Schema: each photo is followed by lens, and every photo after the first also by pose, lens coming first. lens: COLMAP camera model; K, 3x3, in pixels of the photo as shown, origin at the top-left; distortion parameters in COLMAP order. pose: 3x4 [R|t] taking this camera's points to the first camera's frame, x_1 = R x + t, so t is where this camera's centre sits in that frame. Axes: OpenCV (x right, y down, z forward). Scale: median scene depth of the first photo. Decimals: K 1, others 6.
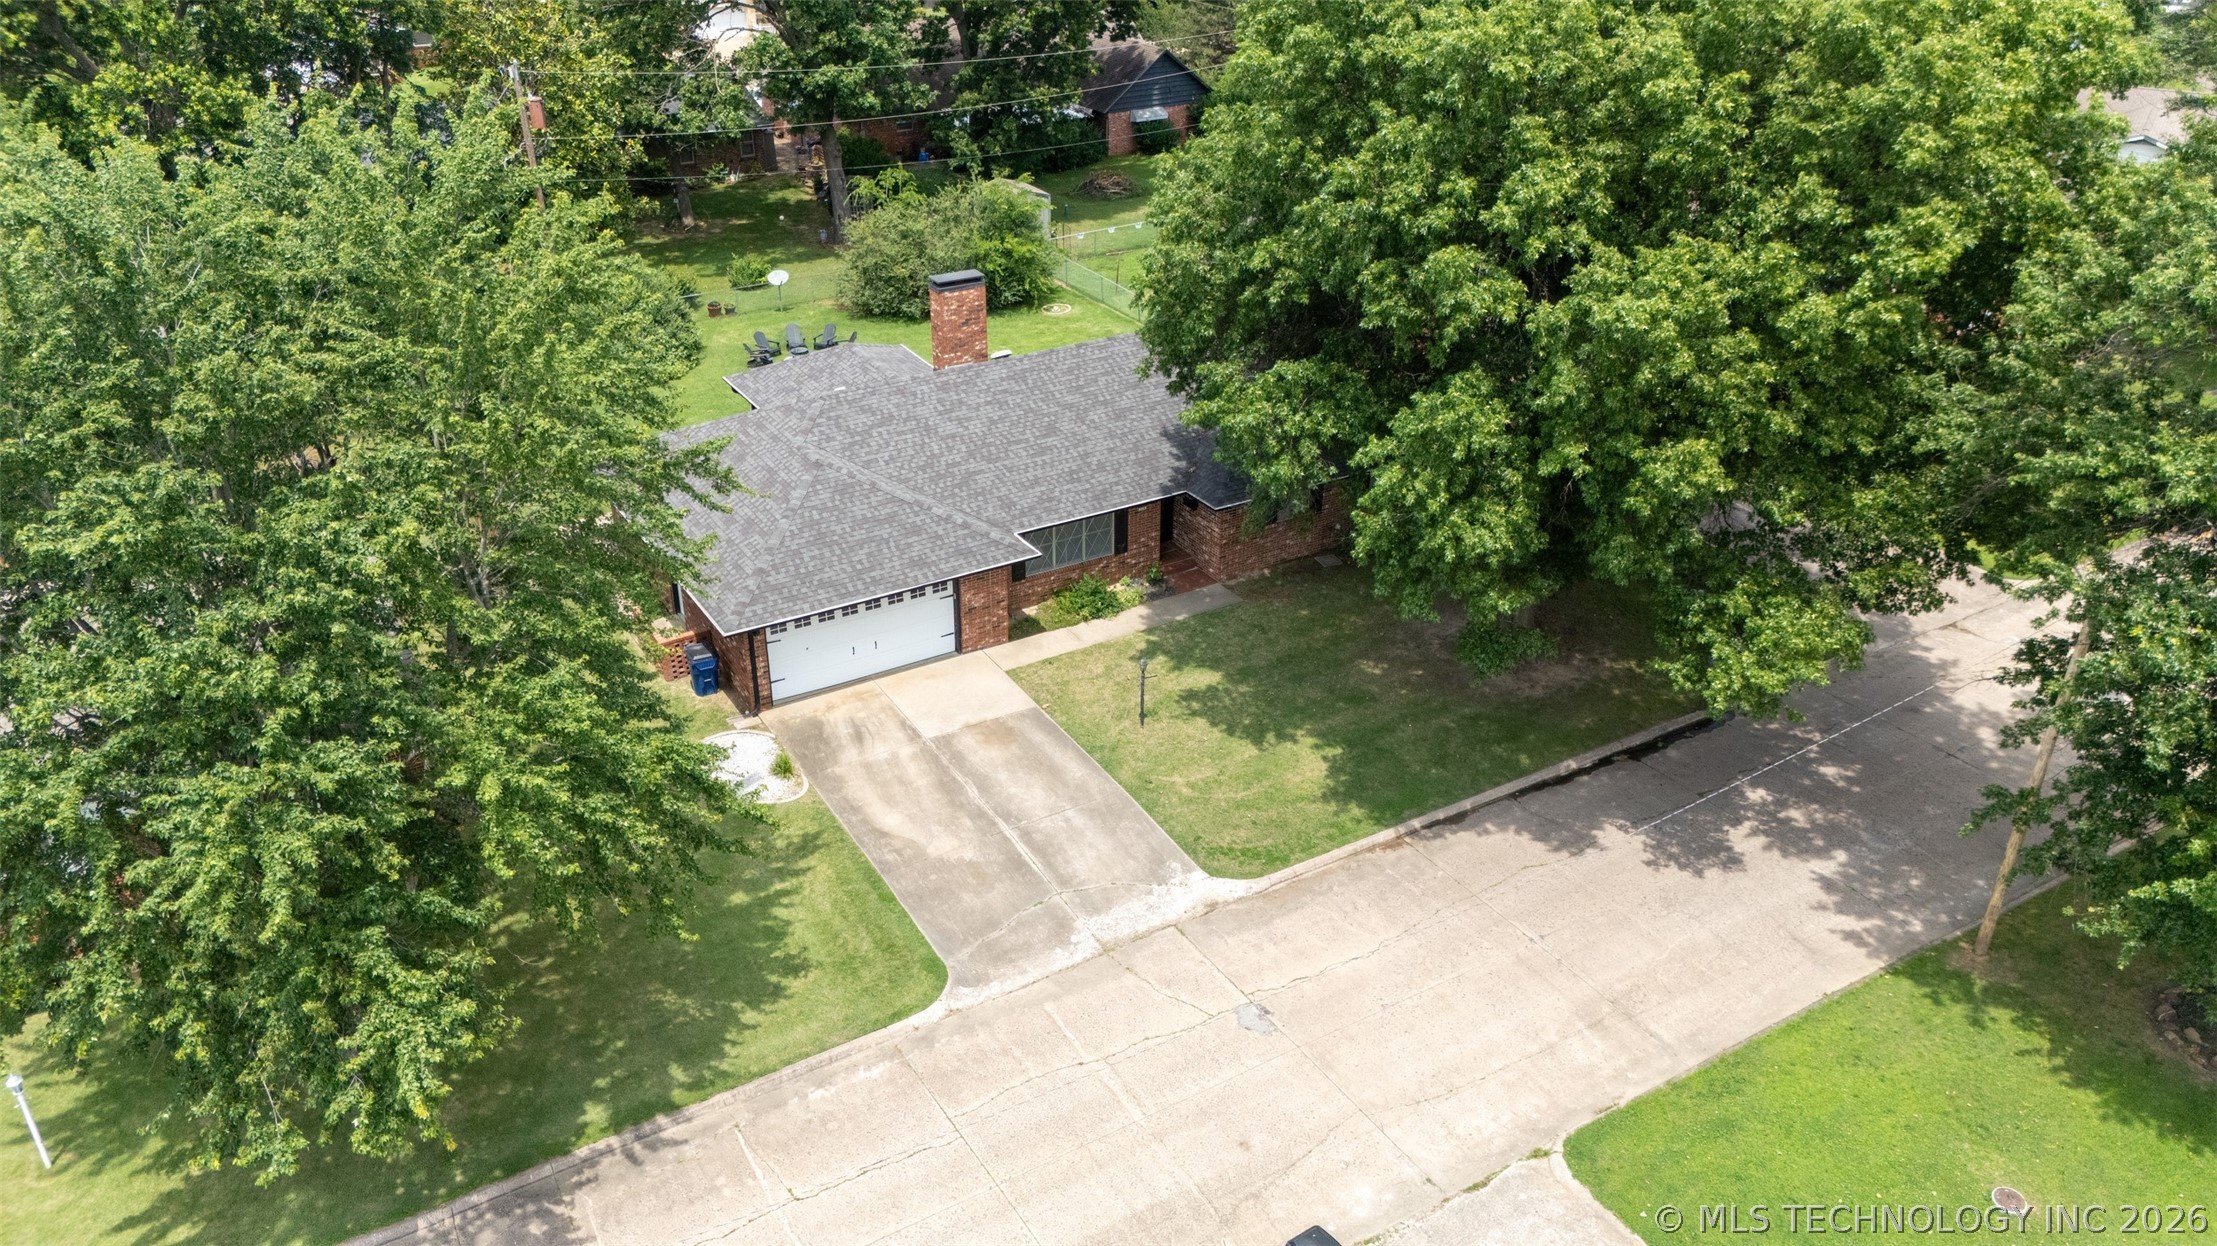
lens RADIAL K [[1614.3, 0, 1104.9], [0, 1614.3, 633.3], [0, 0, 1]] dist [0.056449, -0.004536]
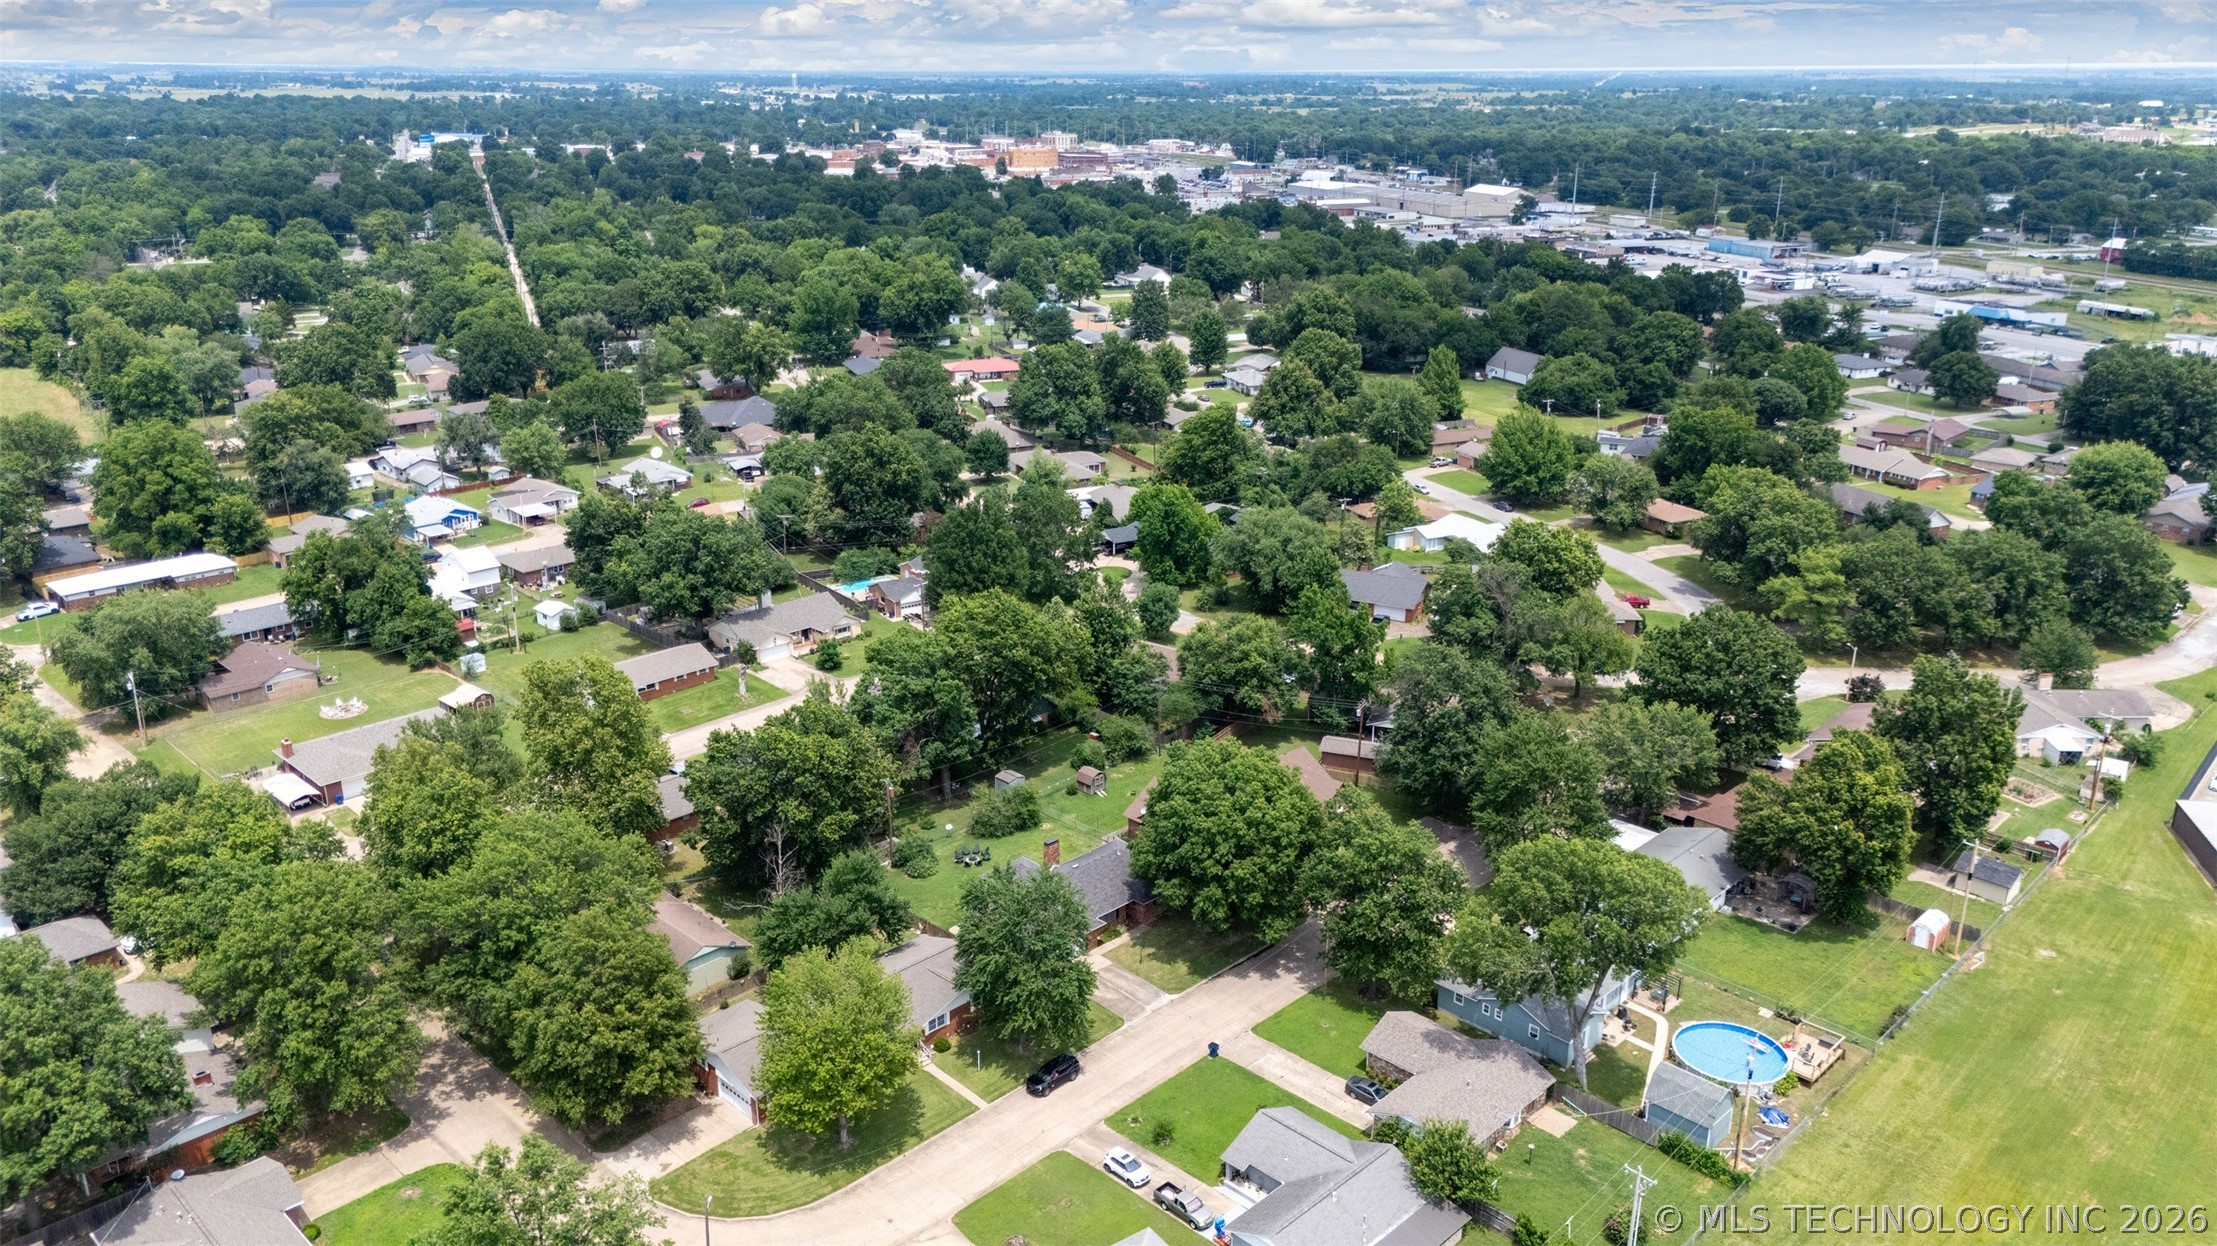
lens RADIAL K [[1614.3, 0, 1102.8], [0, 1614.3, 619.0], [0, 0, 1]] dist [0.056449, -0.004536]
pose [[0.969232, -0.080798, 0.232510, -1.182682], [0.119436, 0.980315, -0.157217, -0.206285], [-0.215231, 0.180150, 0.959803, -3.815039]]
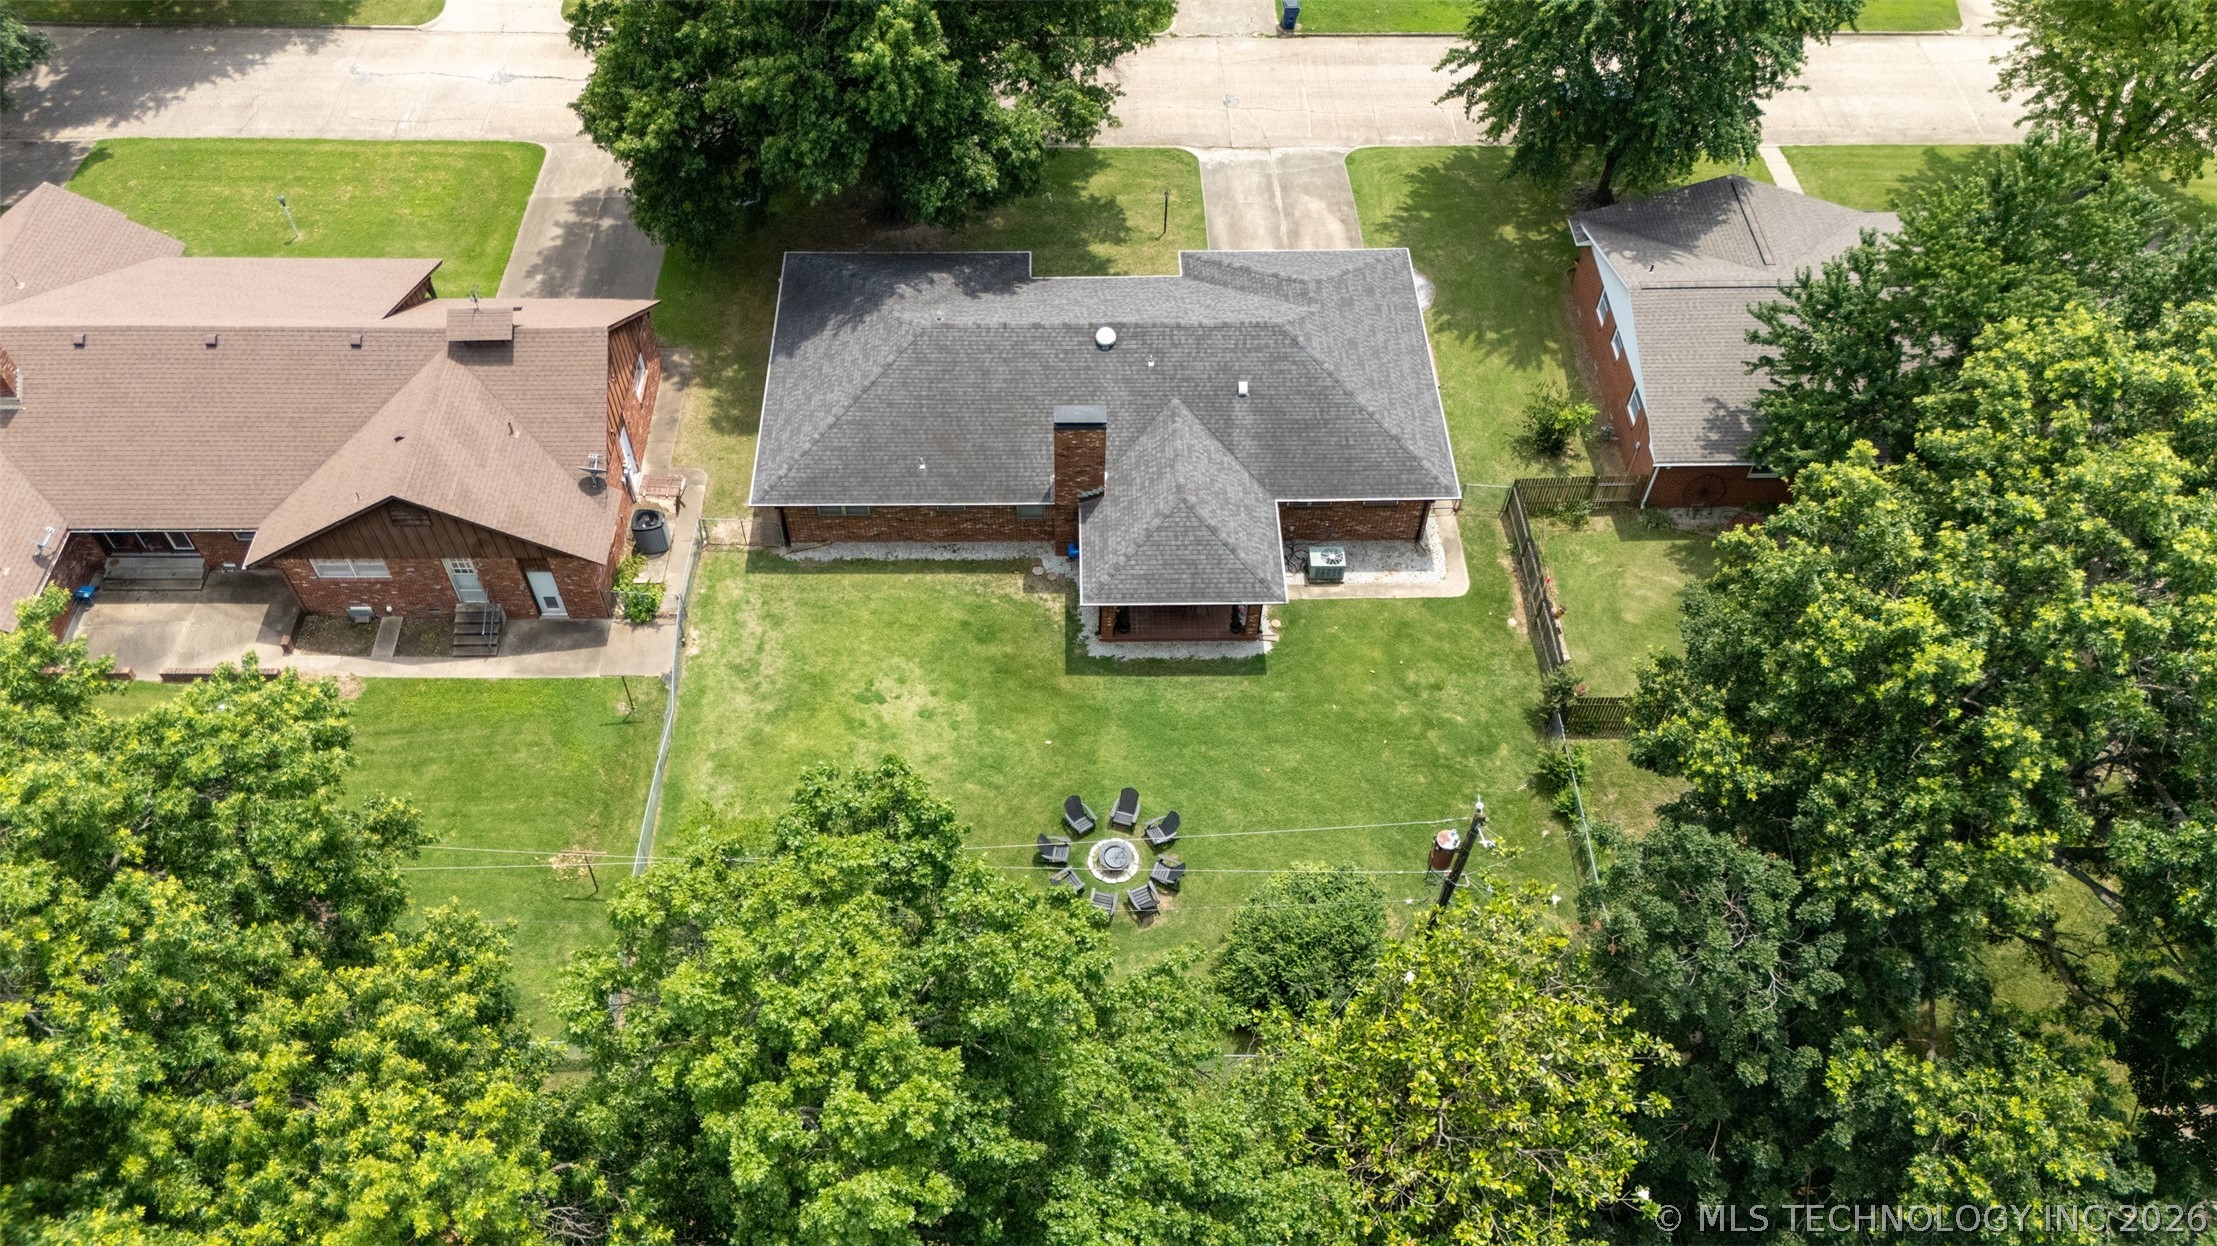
lens RADIAL K [[1614.3, 0, 1070.0], [0, 1614.3, 618.0], [0, 0, 1]] dist [0.056449, -0.004536]
pose [[-0.862469, -0.397268, 0.313570, -0.693116], [0.238035, 0.228363, 0.944028, -1.747346], [-0.446640, 0.888836, -0.102393, 1.913295]]
